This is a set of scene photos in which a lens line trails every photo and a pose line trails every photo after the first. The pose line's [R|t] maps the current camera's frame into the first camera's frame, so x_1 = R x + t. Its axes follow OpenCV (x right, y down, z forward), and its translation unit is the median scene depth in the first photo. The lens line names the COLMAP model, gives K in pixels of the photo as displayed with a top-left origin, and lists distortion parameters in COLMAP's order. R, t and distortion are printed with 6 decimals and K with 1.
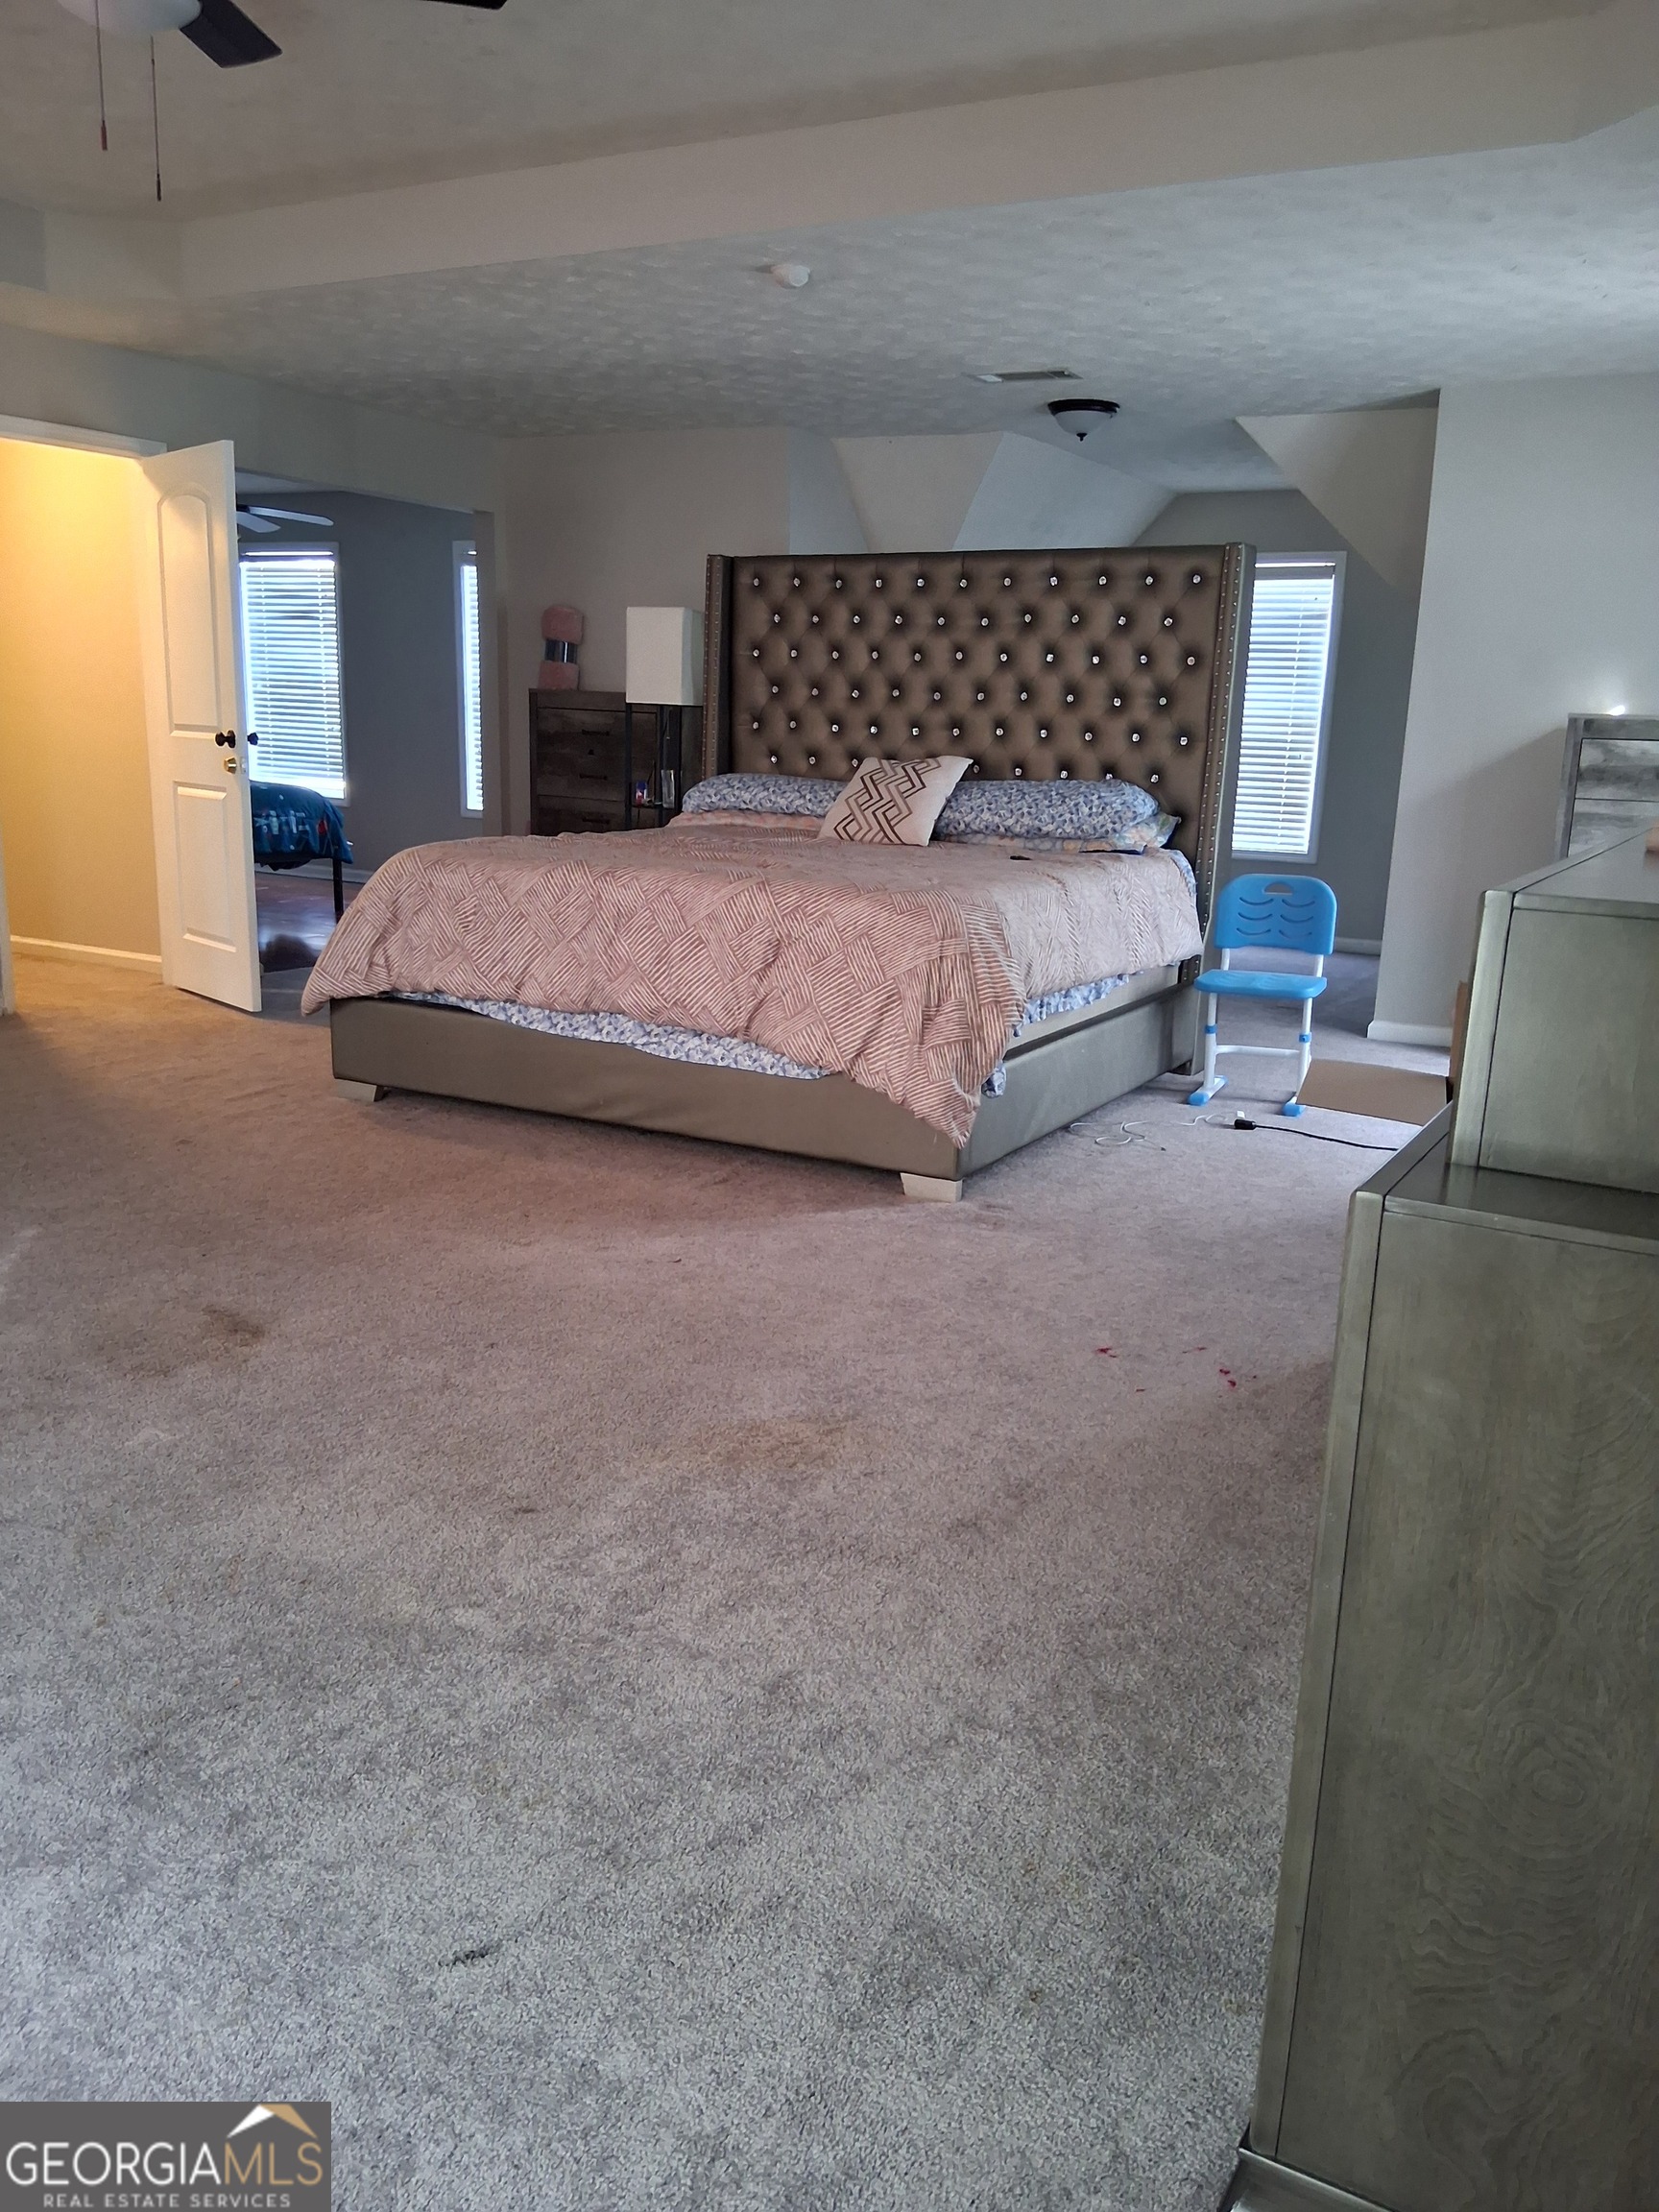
lens RADIAL K [[1664.5, 0, 830.2], [0, 1664.5, 1120.7], [0, 0, 1]] dist [0.130798, -0.230435]
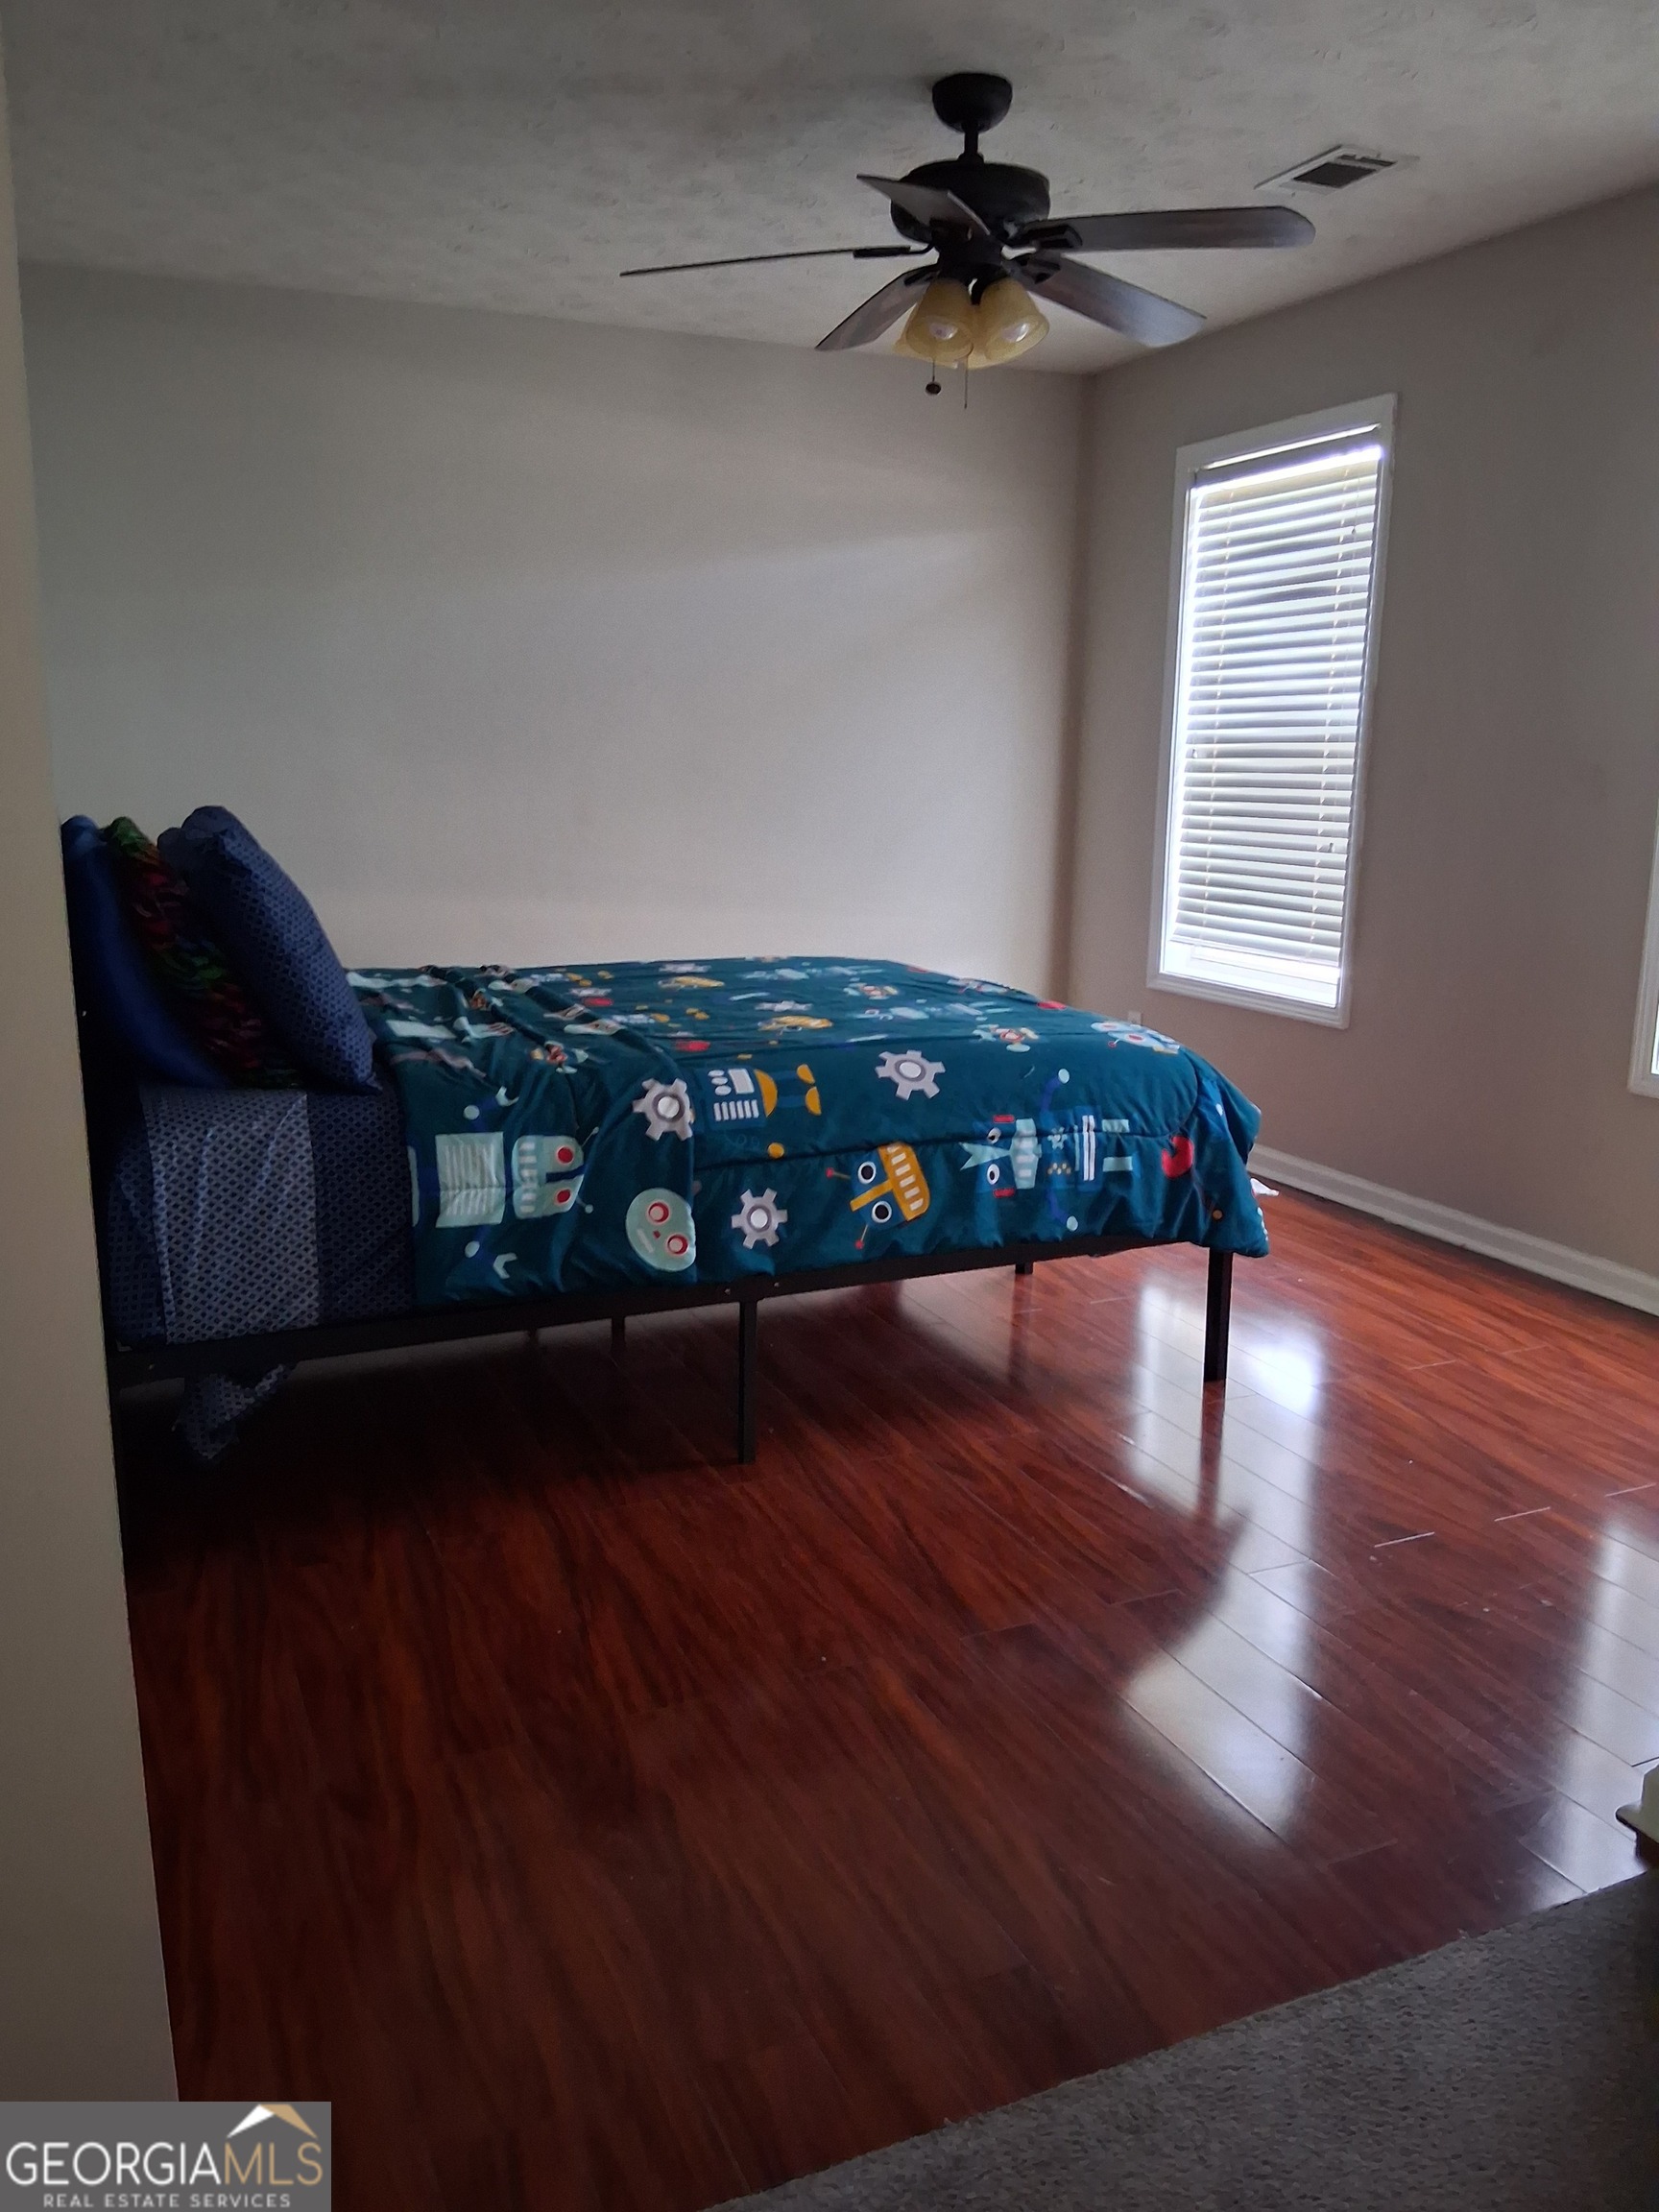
lens RADIAL K [[1664.5, 0, 830.2], [0, 1664.5, 1120.7], [0, 0, 1]] dist [0.130798, -0.230435]
pose [[0.796196, 0.108001, -0.595322, -0.132375], [-0.129000, 0.991617, 0.007369, -0.148215], [0.591127, 0.070930, 0.803453, 0.579178]]
